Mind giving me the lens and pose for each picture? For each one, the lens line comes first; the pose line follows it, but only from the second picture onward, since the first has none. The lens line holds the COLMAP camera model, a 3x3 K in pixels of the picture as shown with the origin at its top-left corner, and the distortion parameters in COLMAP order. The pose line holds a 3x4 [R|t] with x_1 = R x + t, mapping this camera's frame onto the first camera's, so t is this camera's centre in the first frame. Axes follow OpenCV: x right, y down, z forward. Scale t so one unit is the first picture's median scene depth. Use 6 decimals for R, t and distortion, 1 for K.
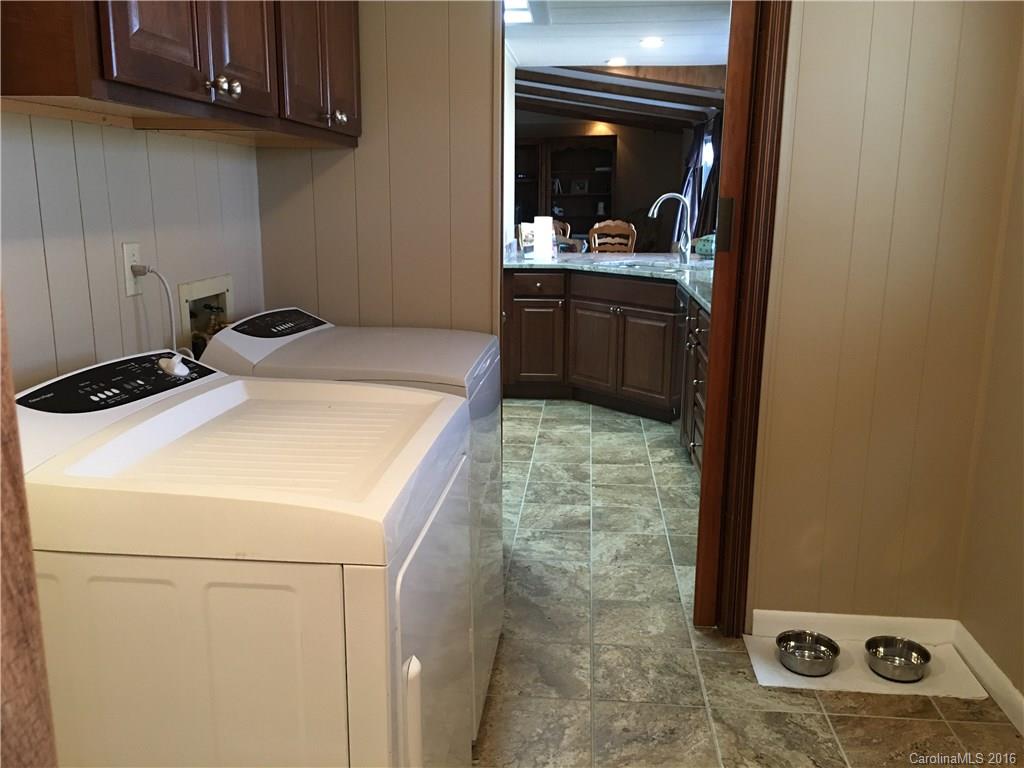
lens RADIAL K [[870.7, 0, 503.5], [0, 870.7, 381.8], [0, 0, 1]] dist [0.073222, -0.093218]
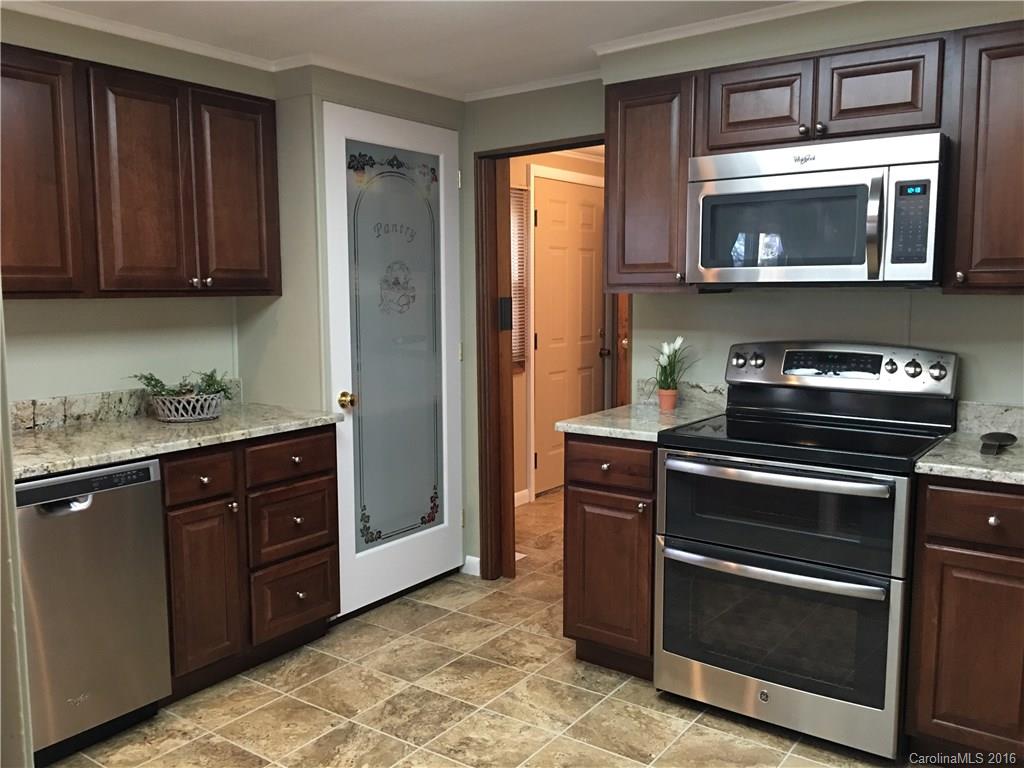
lens RADIAL K [[864.9, 0, 512.0], [0, 864.9, 384.0], [0, 0, 1]] dist [0.060476, -0.077578]
pose [[-0.867590, -0.050092, 0.494750, -0.314365], [0.112483, 0.949358, 0.293370, -0.299034], [-0.484391, 0.310176, -0.818020, 1.343228]]
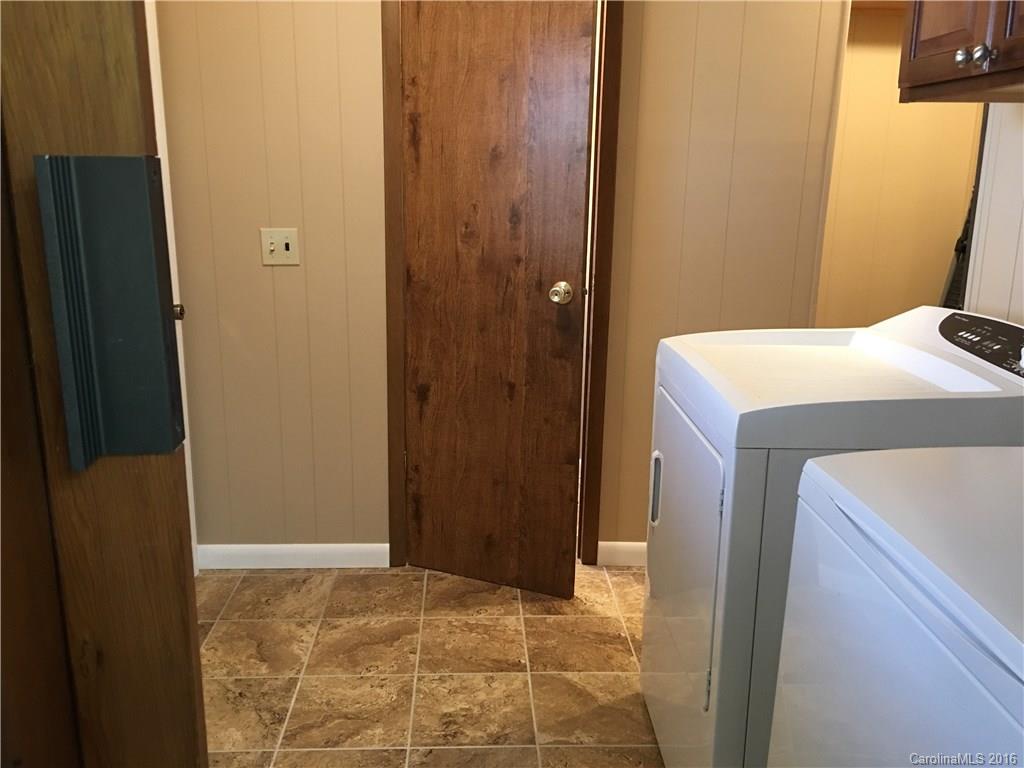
lens RADIAL K [[870.7, 0, 503.5], [0, 870.7, 381.8], [0, 0, 1]] dist [0.073222, -0.093218]
pose [[-0.989642, 0.024038, -0.141531, 0.038374], [-0.041817, 0.894859, 0.444385, -0.284780], [0.137333, 0.445701, -0.884585, 1.300953]]
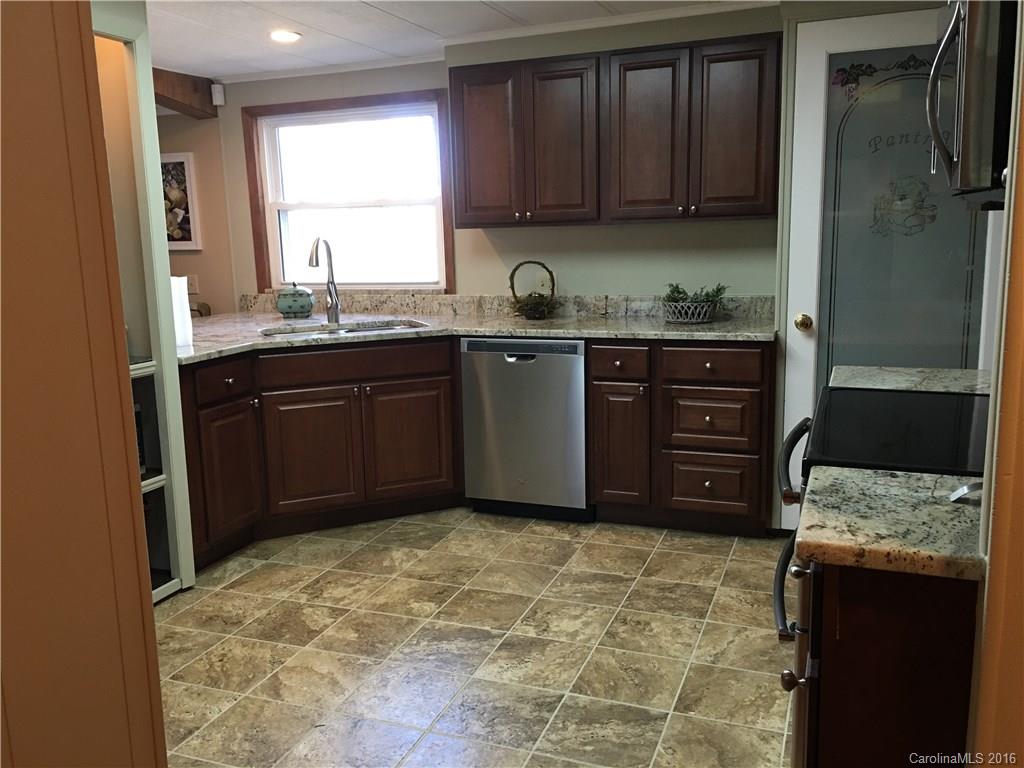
lens RADIAL K [[870.7, 0, 503.5], [0, 870.7, 381.8], [0, 0, 1]] dist [0.073222, -0.093218]
pose [[0.274461, -0.172344, 0.946028, -0.643662], [0.231997, 0.966614, 0.108787, -0.168948], [-0.933193, 0.189618, 0.305281, 0.793436]]
